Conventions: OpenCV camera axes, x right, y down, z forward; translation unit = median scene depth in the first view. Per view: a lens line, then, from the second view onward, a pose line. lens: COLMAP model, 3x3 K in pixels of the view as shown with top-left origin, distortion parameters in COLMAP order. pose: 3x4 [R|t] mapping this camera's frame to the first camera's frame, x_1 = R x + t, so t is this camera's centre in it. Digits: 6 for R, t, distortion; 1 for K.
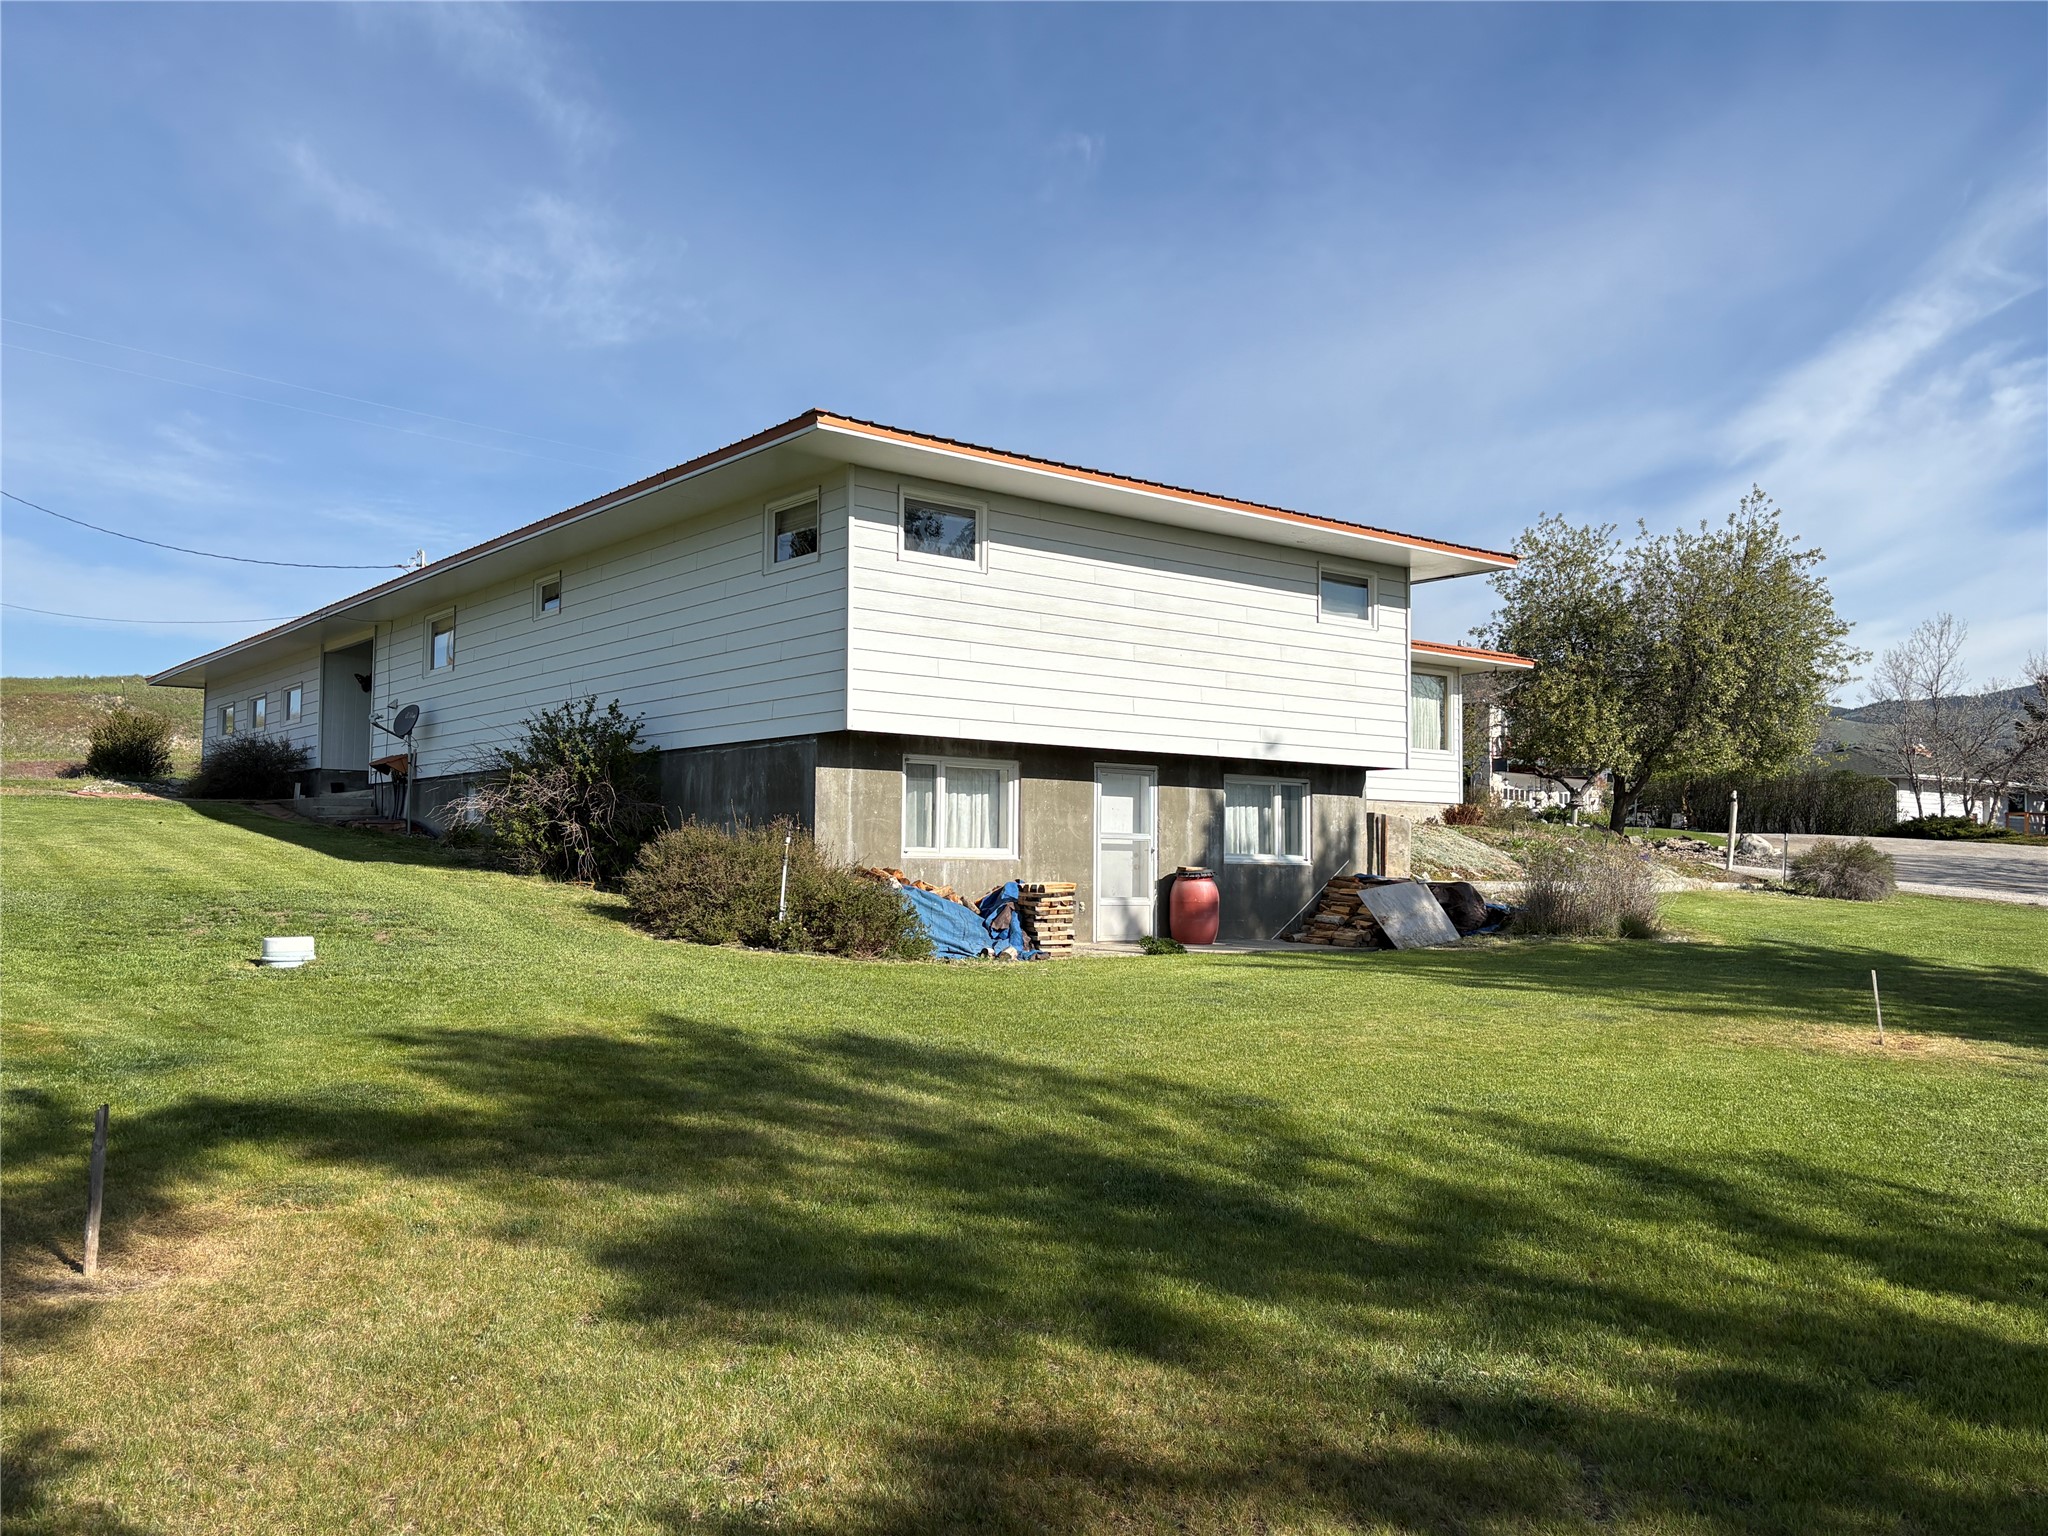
lens RADIAL K [[1686.2, 0, 999.6], [0, 1686.2, 706.3], [0, 0, 1]] dist [0.009553, -0.006745]
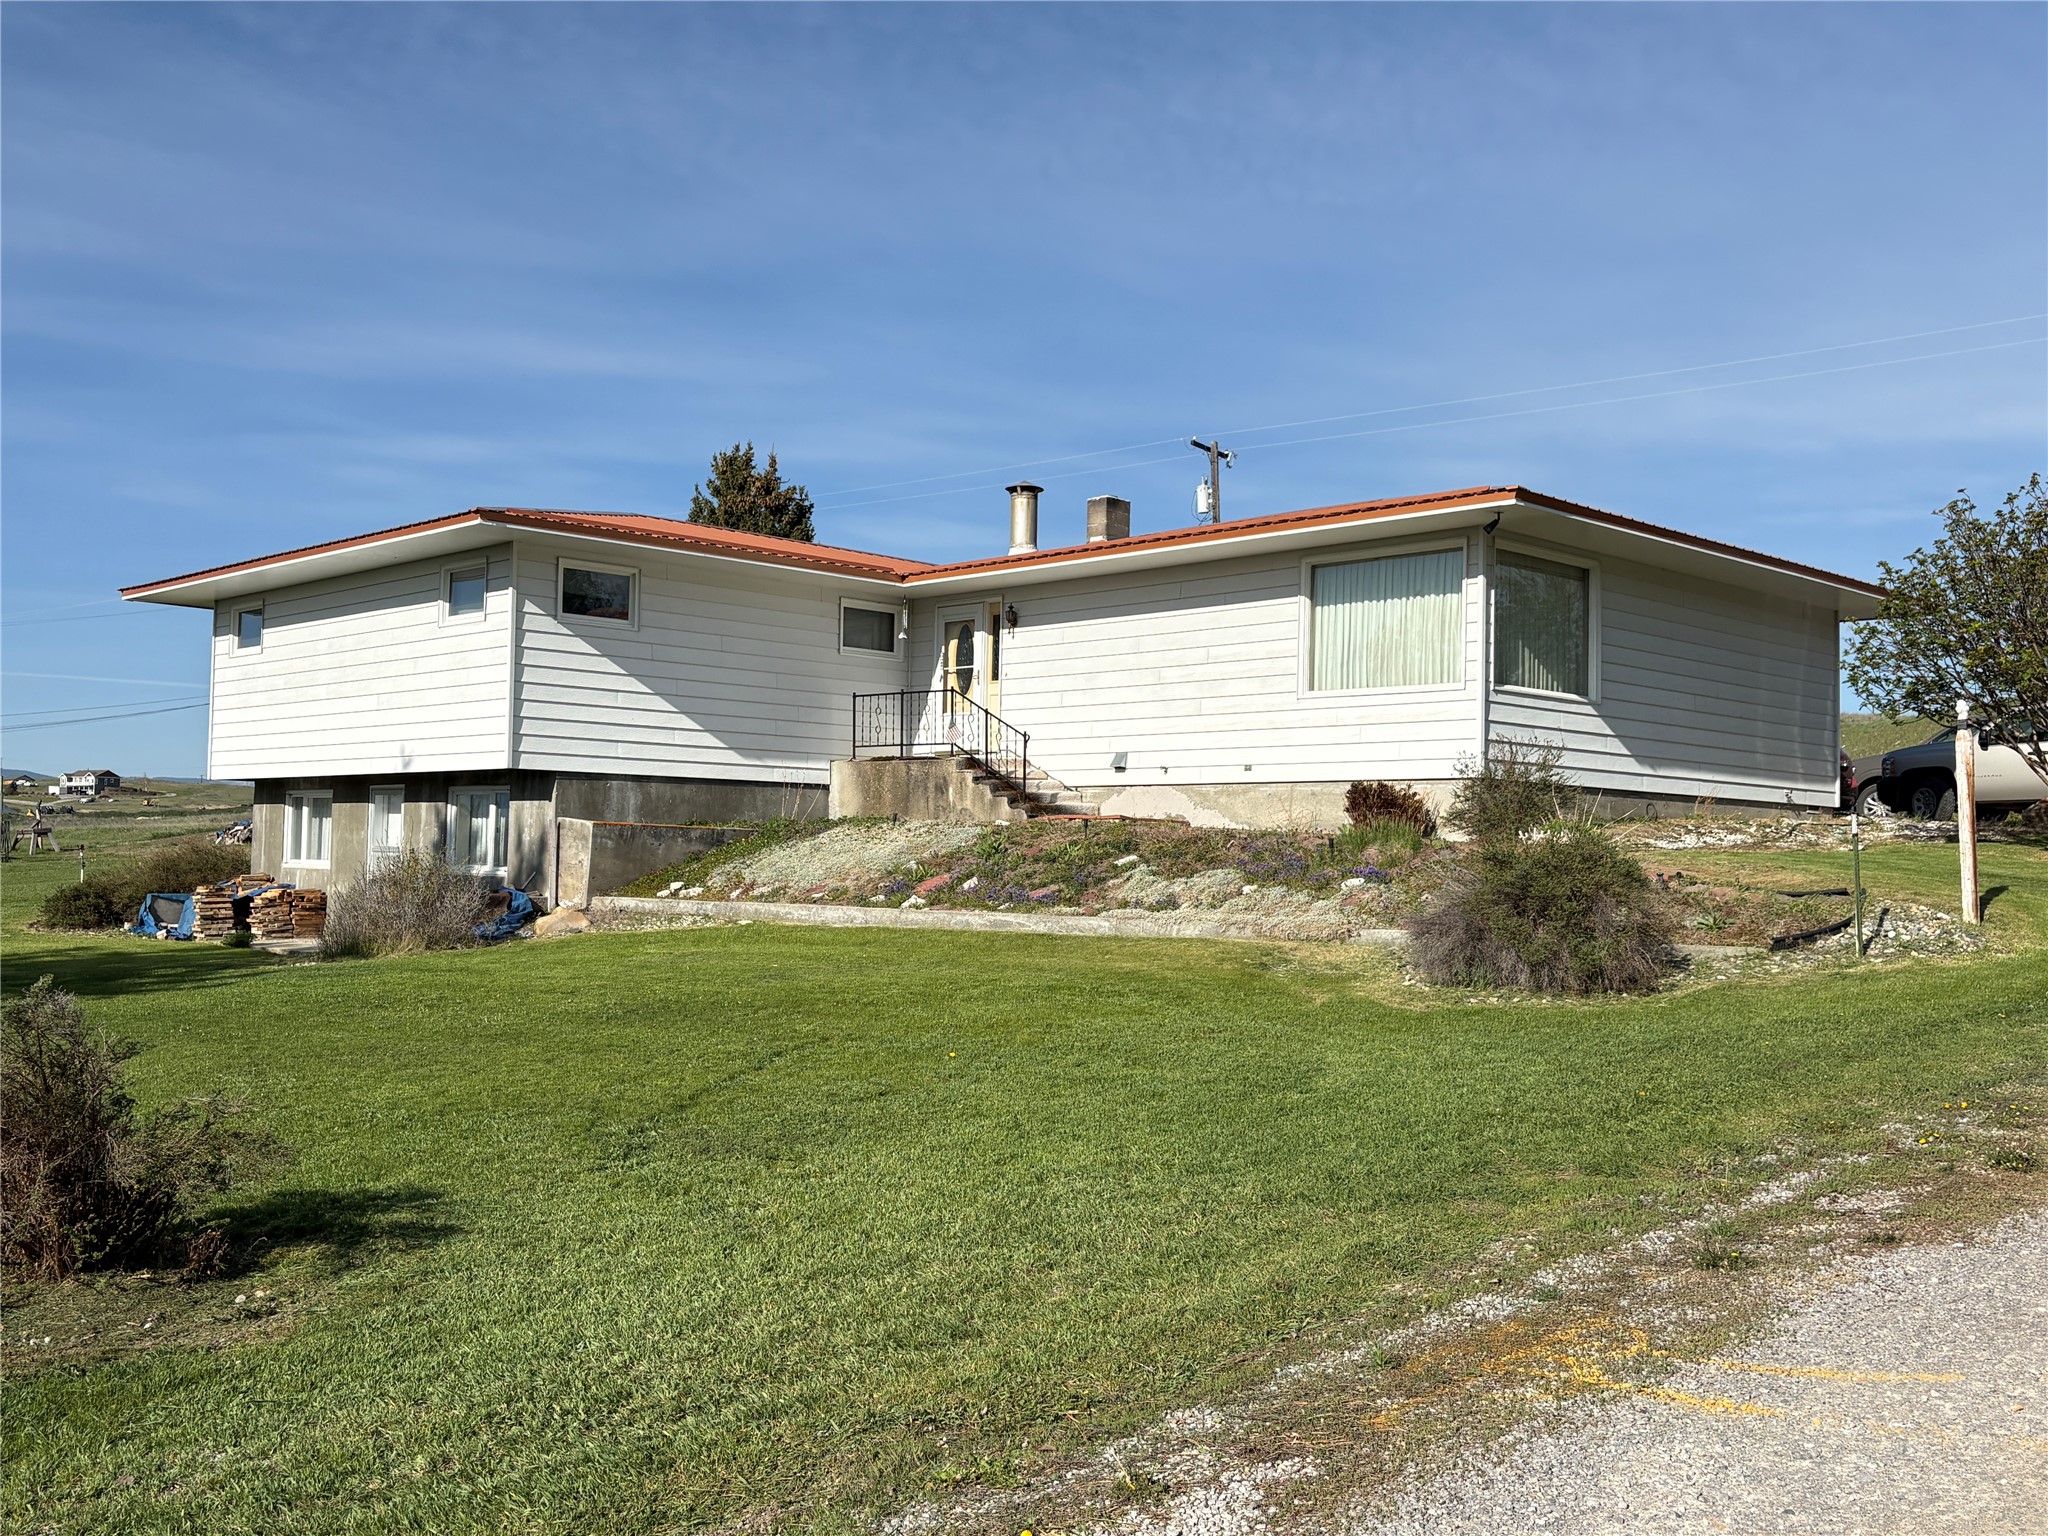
lens RADIAL K [[1950.2, 0, 1036.6], [0, 1950.2, 772.4], [0, 0, 1]] dist [0.042558, 0.000000]
pose [[0.097147, -0.048954, -0.994065, 1.468462], [0.077685, 0.996115, -0.041463, 0.117229], [0.992234, -0.073196, 0.100573, 1.340167]]
